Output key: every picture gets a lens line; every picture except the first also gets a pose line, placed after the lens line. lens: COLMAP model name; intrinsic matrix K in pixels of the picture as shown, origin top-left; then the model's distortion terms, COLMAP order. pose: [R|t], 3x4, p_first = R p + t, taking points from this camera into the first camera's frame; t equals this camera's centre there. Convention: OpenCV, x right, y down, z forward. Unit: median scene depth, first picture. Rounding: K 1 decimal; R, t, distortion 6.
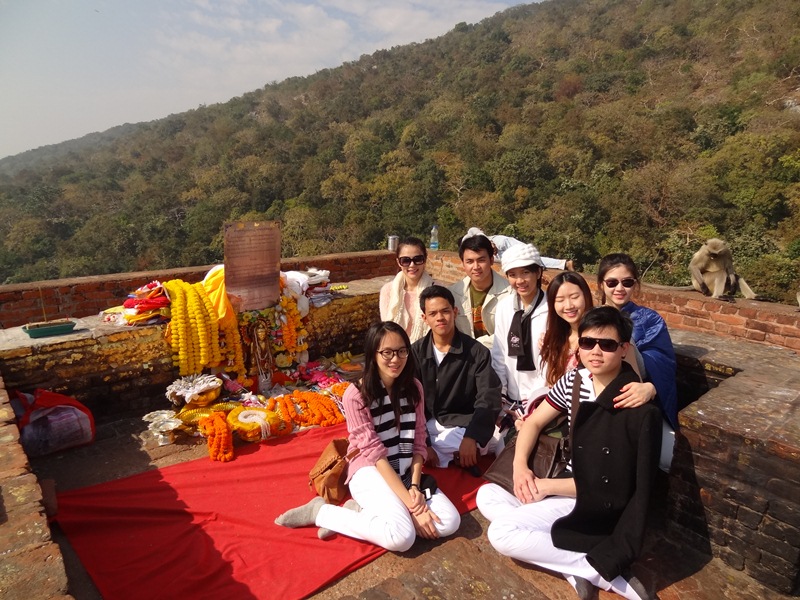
lens RADIAL K [[551.8, 0, 399.9], [0, 551.8, 299.1], [0, 0, 1]] dist [-0.009028, 0.004372]
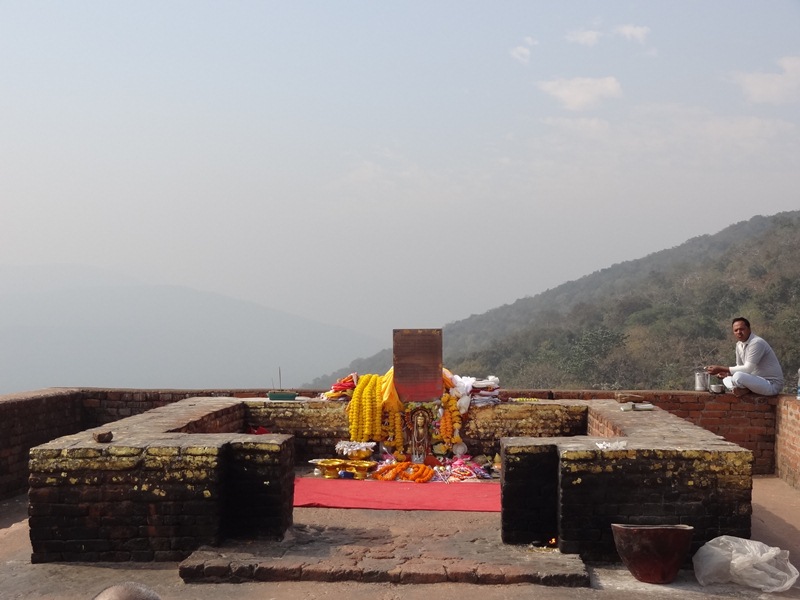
lens RADIAL K [[1131.7, 0, 399.8], [0, 1131.7, 300.2], [0, 0, 1]] dist [-0.020498, 0.000000]
pose [[0.733385, -0.017356, -0.679592, 1.346185], [-0.137827, 0.975117, -0.173640, 0.231128], [0.665696, 0.221011, 0.712744, -0.820608]]
